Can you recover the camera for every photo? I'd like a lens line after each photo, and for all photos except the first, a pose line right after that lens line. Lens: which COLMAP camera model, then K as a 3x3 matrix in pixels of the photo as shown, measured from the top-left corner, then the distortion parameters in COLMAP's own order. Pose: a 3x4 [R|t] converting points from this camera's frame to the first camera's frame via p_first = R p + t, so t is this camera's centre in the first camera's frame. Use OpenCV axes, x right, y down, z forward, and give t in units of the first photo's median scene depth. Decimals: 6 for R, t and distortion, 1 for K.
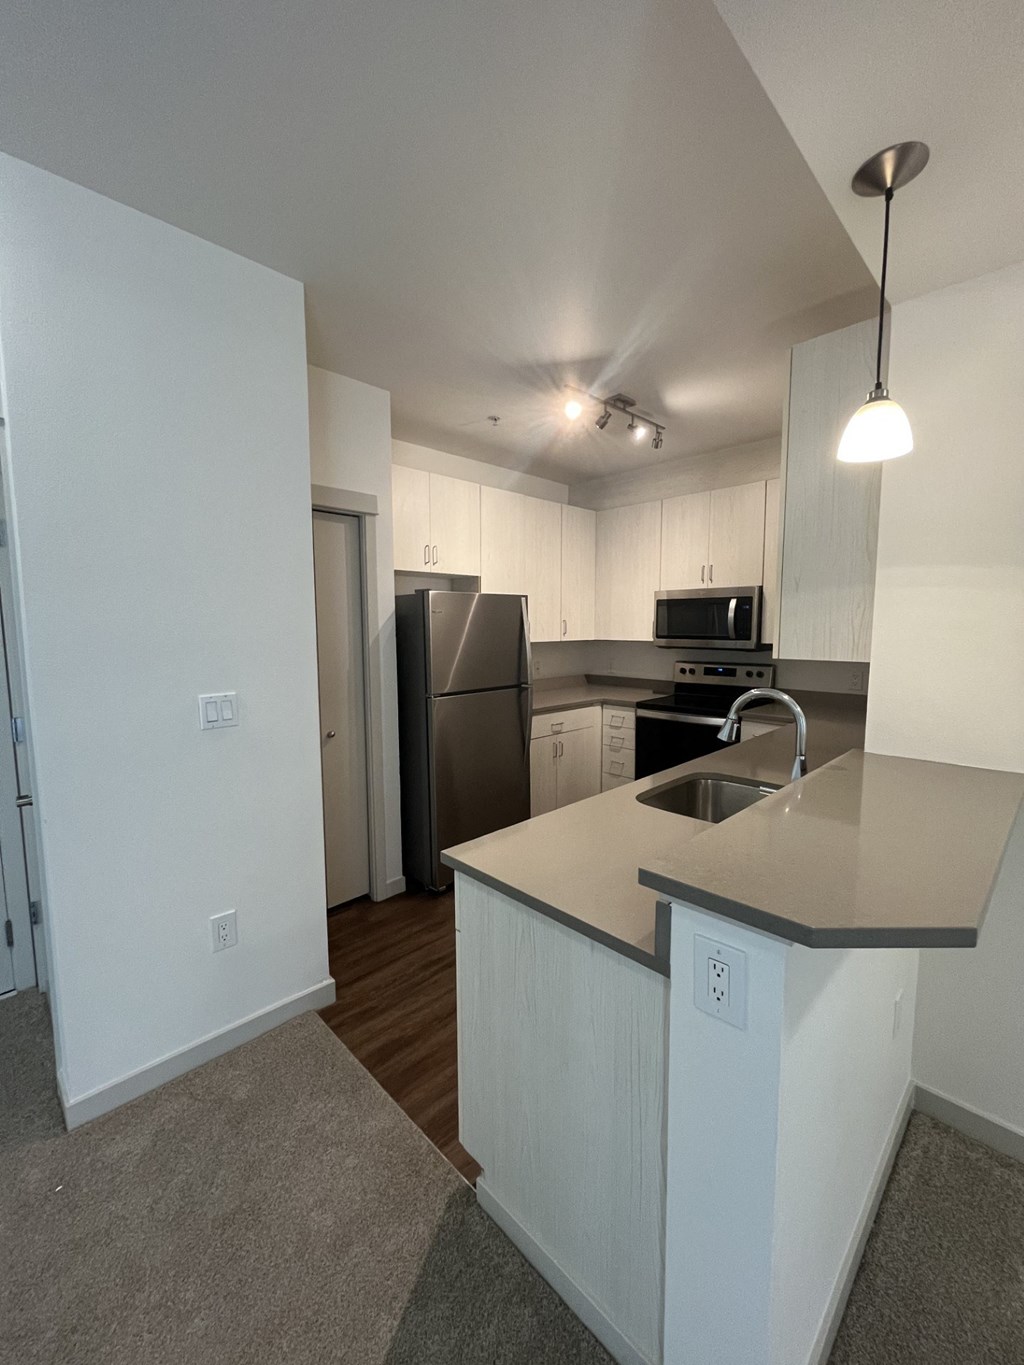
lens RADIAL K [[538.3, 0, 511.4], [0, 538.3, 681.8], [0, 0, 1]] dist [-0.001140, -0.000030]
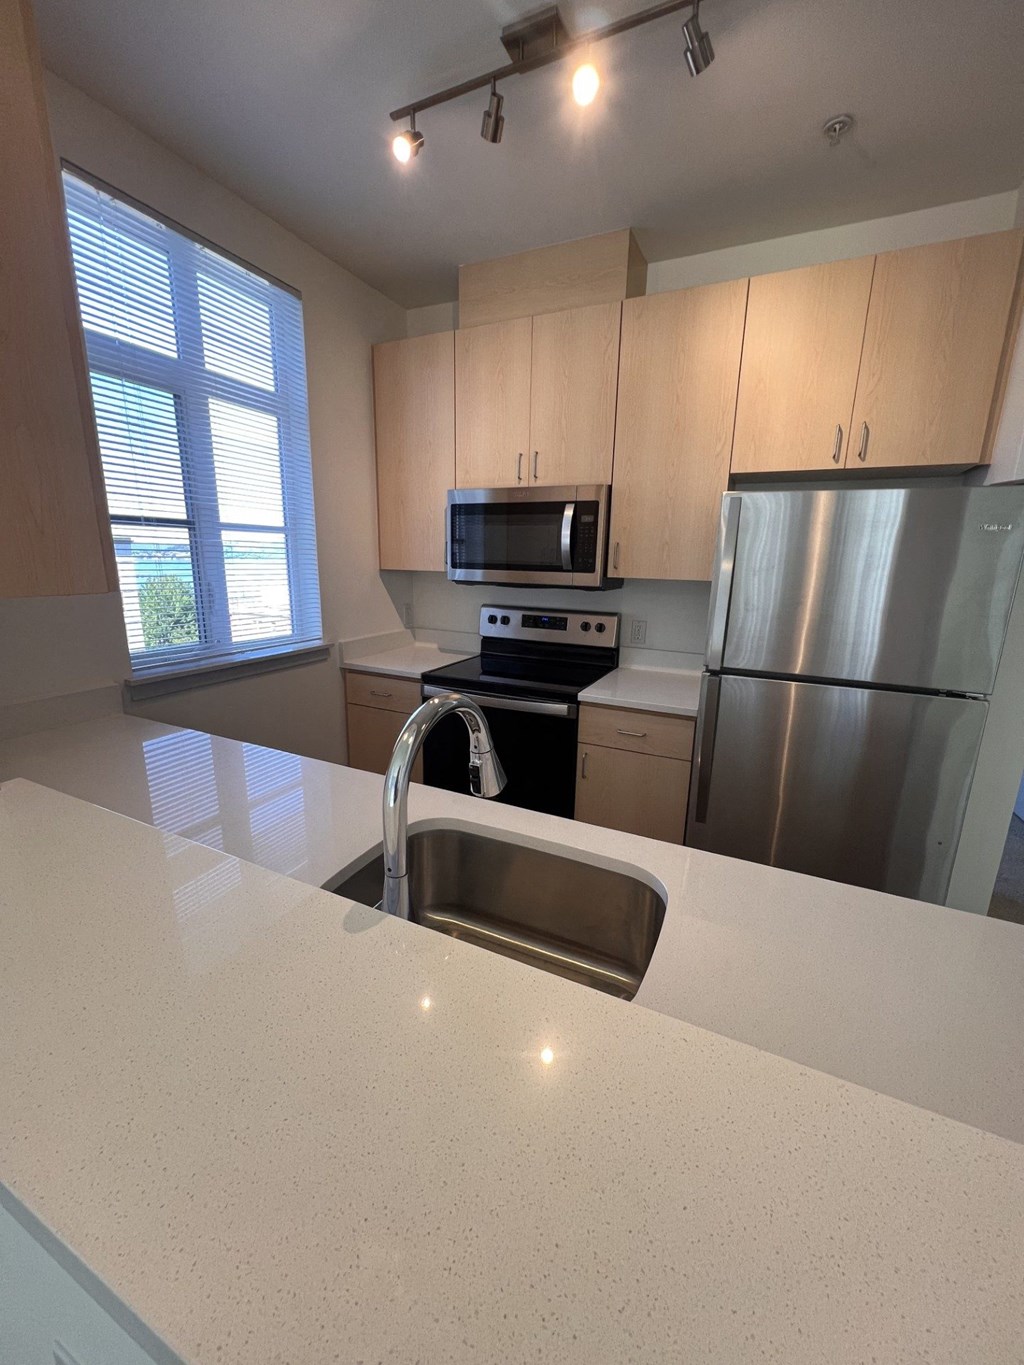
lens RADIAL K [[538.3, 0, 510.8], [0, 538.3, 683.3], [0, 0, 1]] dist [-0.001140, -0.000030]
pose [[0.999590, 0.008836, 0.027235, 0.328344], [-0.012632, 0.989710, 0.142528, -0.036952], [-0.025696, -0.142814, 0.989416, 0.352323]]
